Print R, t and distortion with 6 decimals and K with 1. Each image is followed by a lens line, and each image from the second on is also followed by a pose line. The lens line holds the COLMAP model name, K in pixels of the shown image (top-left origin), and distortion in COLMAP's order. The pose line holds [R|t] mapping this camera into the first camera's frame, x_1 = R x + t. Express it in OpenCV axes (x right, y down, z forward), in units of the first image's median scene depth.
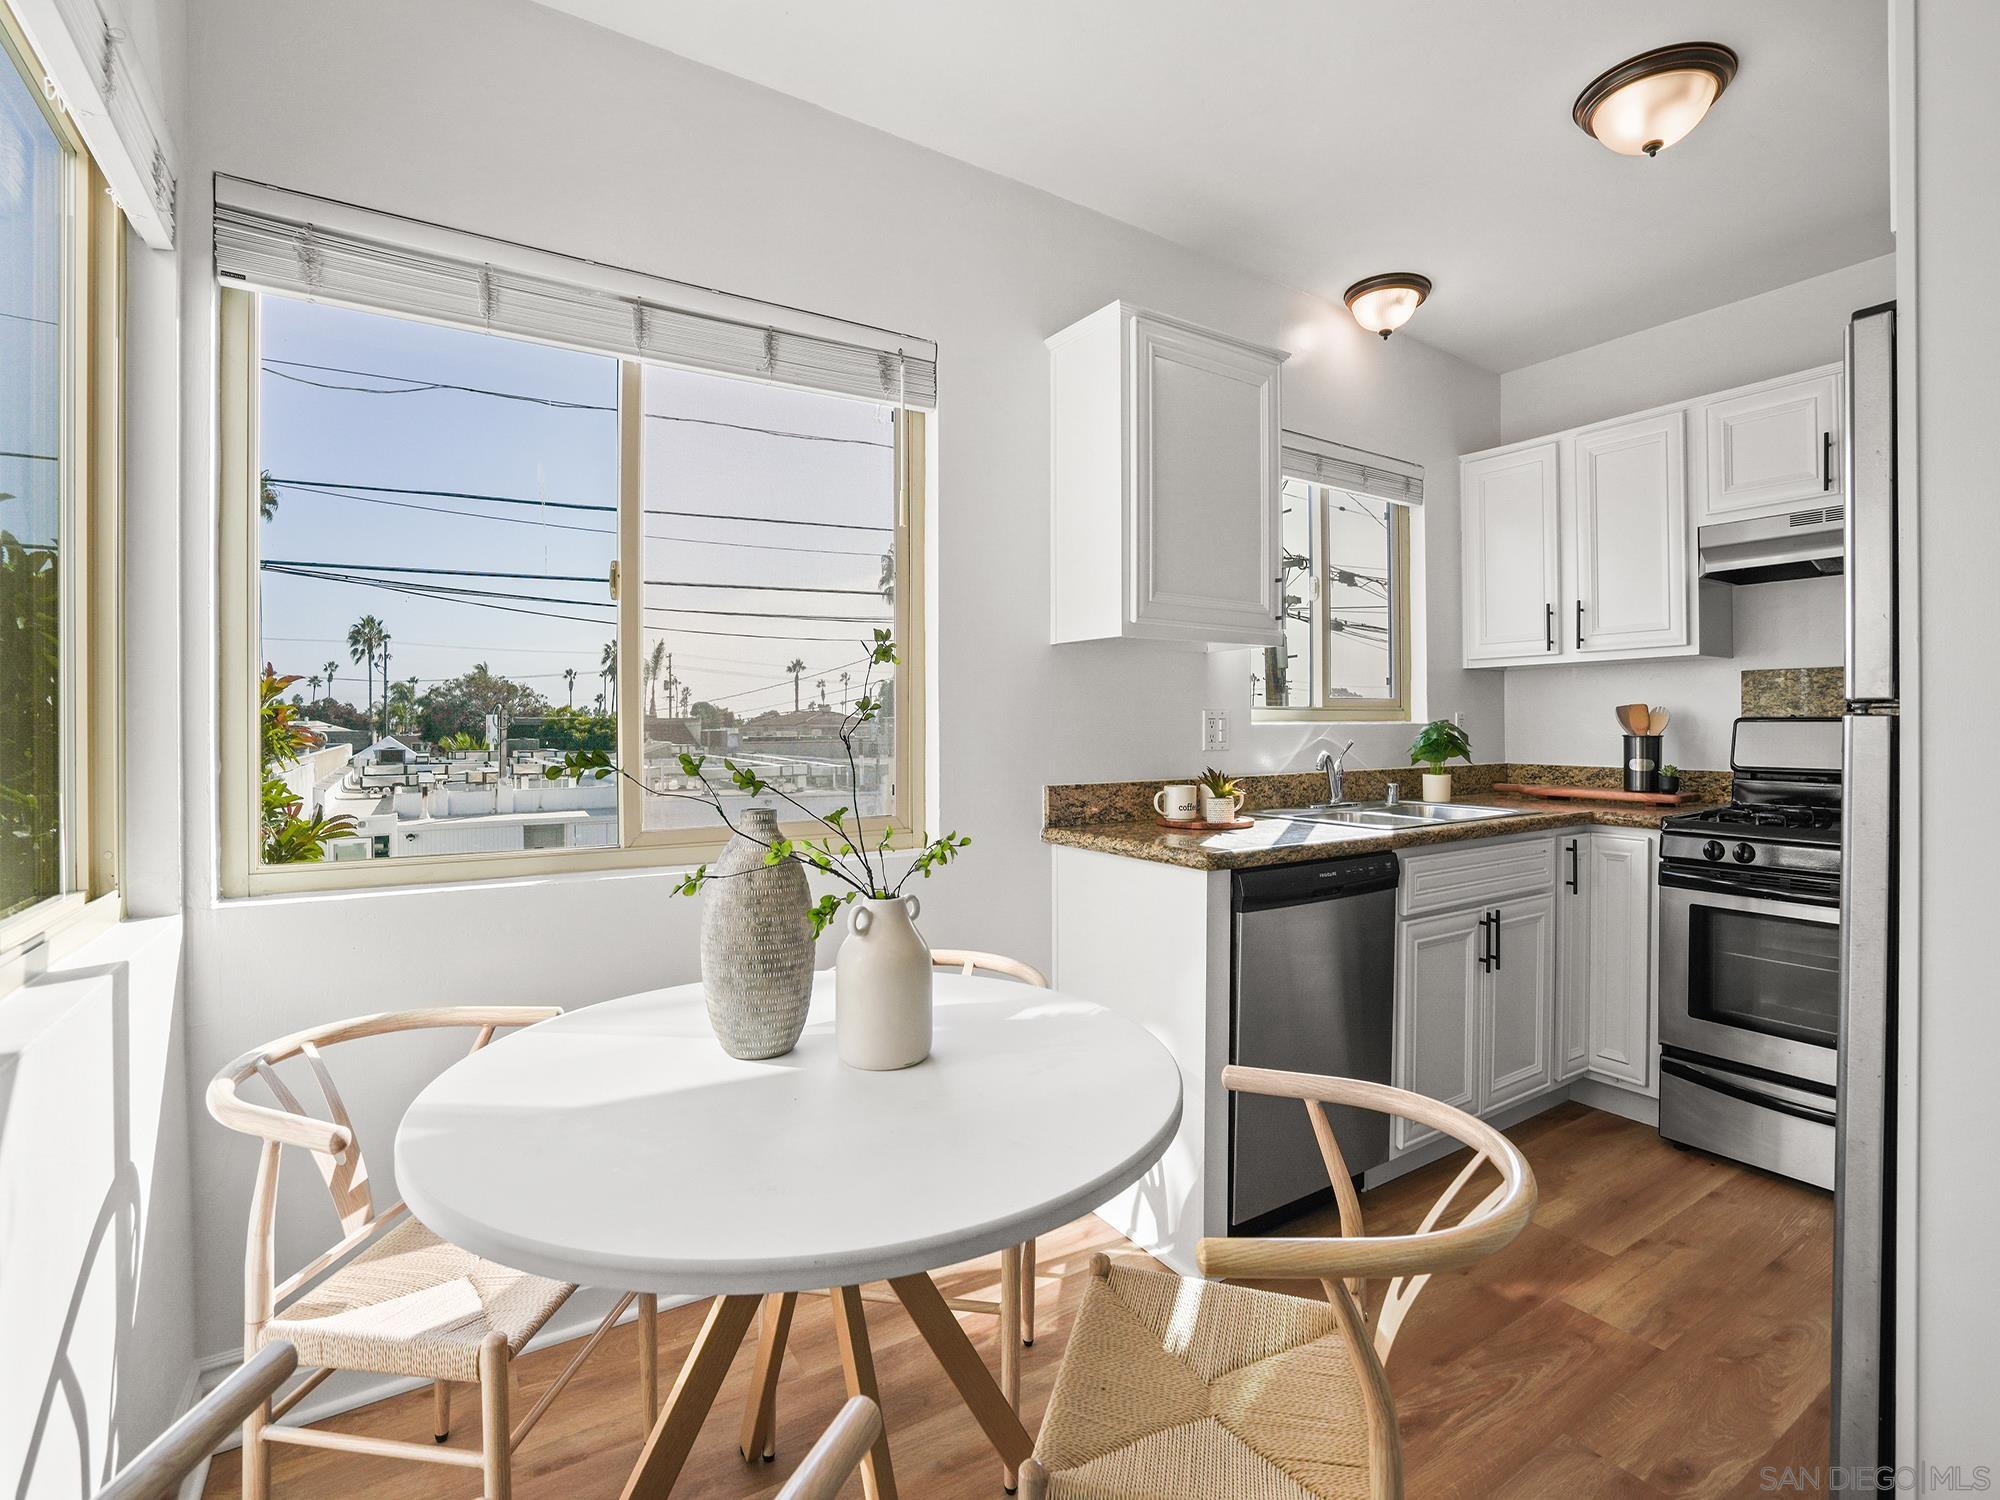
lens RADIAL K [[943.8, 0, 992.5], [0, 943.8, 720.2], [0, 0, 1]] dist [-0.028322, 0.004686]
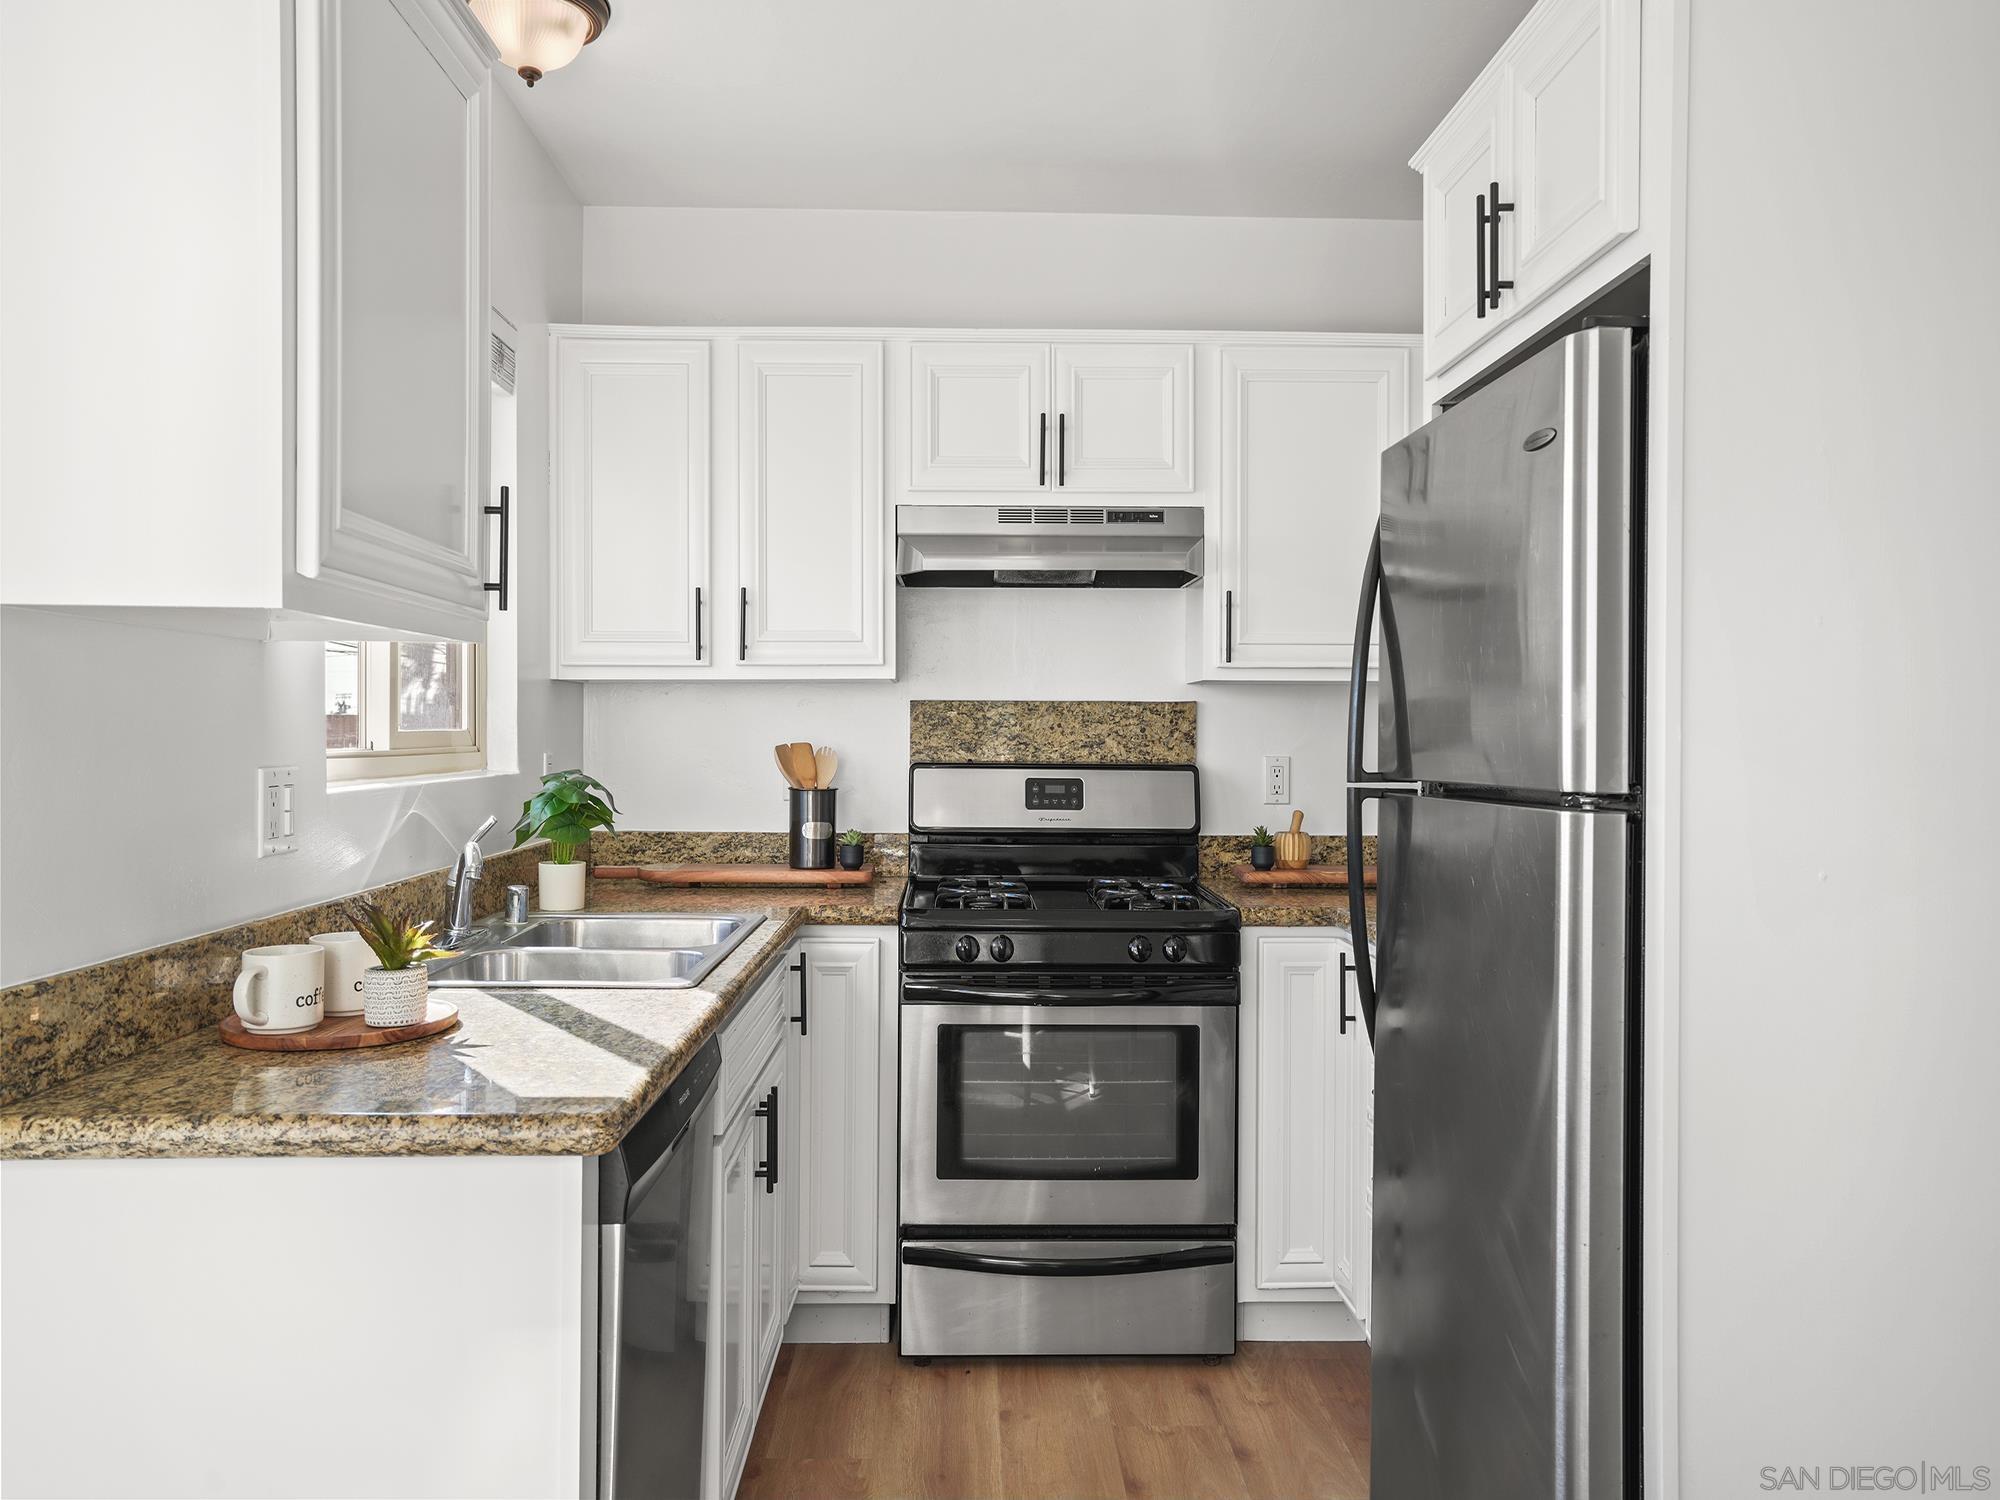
lens RADIAL K [[1464.0, 0, 997.5], [0, 1464.0, 744.9], [0, 0, 1]] dist [0.026796, 0.001639]
pose [[0.525615, -0.004920, 0.850708, -0.190180], [-0.007383, 0.999919, 0.010344, -0.031924], [-0.850690, -0.011718, 0.525537, 0.330600]]
